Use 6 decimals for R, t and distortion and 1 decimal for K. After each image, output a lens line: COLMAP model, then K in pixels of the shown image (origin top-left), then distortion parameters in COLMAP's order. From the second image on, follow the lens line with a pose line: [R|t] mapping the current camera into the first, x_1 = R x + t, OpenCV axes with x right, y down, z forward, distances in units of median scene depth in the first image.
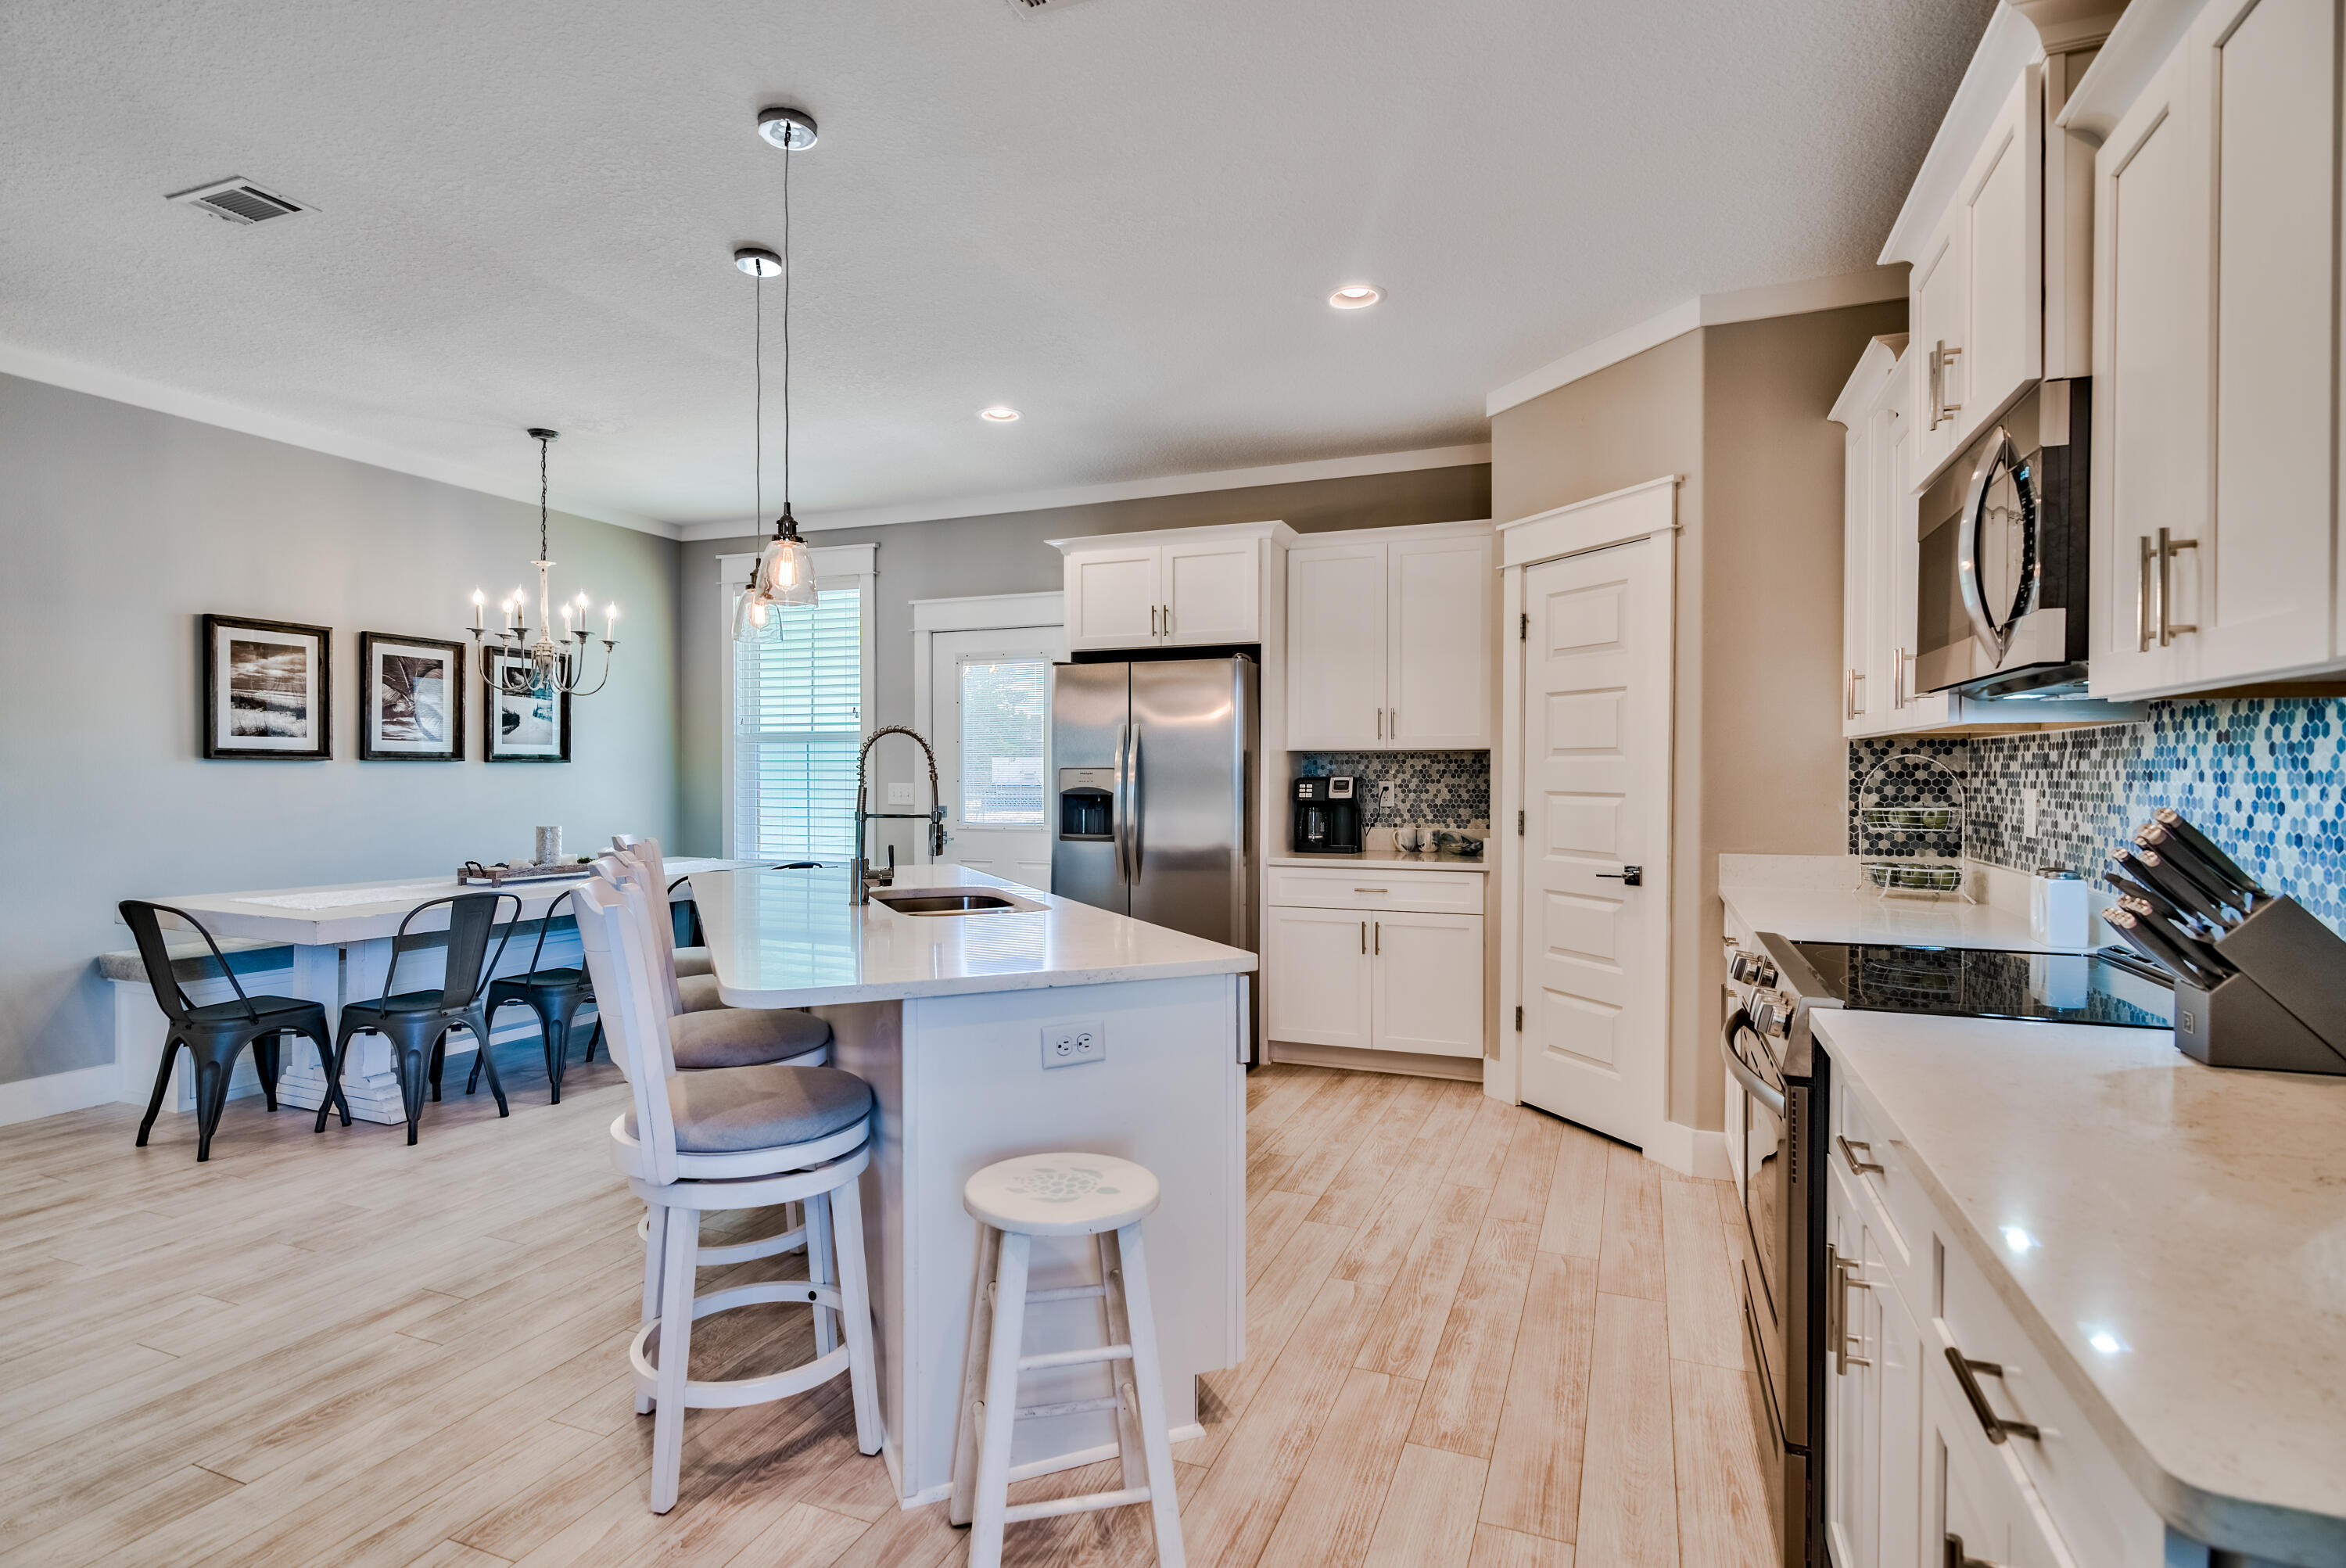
lens RADIAL K [[1181.2, 0, 1161.1], [0, 1181.2, 788.0], [0, 0, 1]] dist [-0.001970, -0.000473]
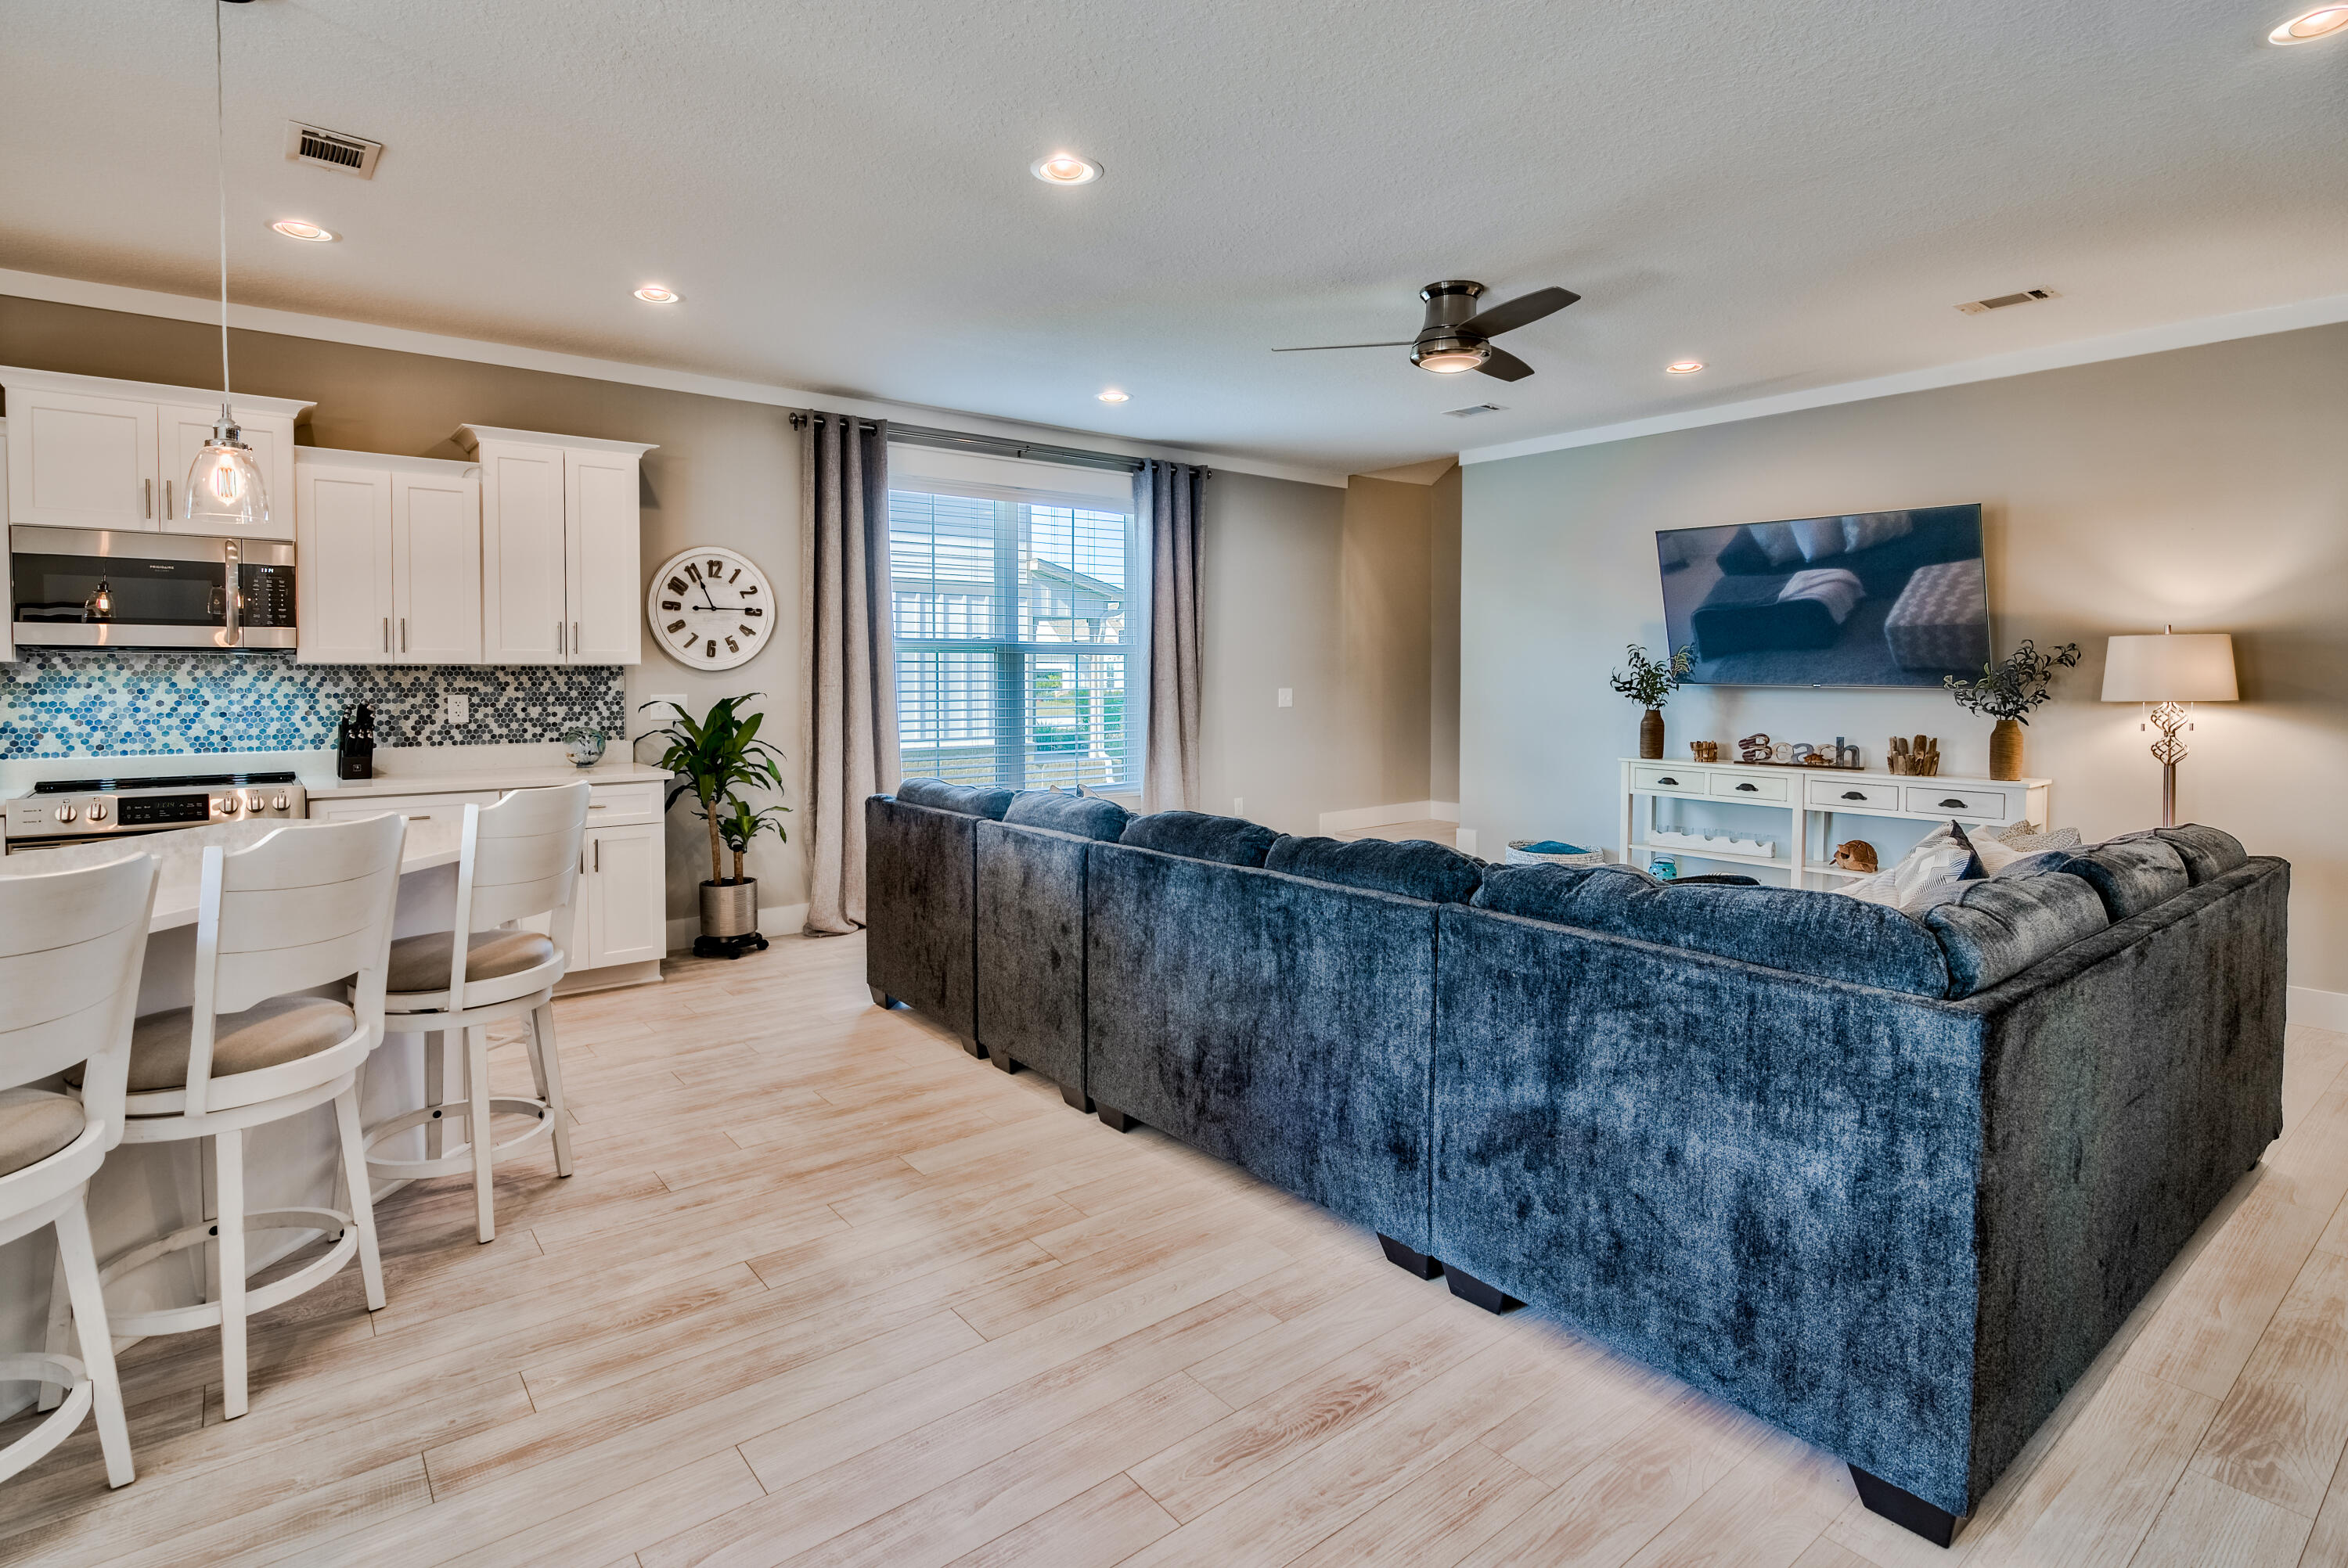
lens RADIAL K [[1147.9, 0, 1107.5], [0, 1147.9, 700.4], [0, 0, 1]] dist [-0.000682, -0.000721]
pose [[-0.852557, -0.015905, 0.522392, -0.707745], [0.003017, 0.999370, 0.035351, -0.025746], [-0.522626, 0.031715, -0.851972, 0.740824]]
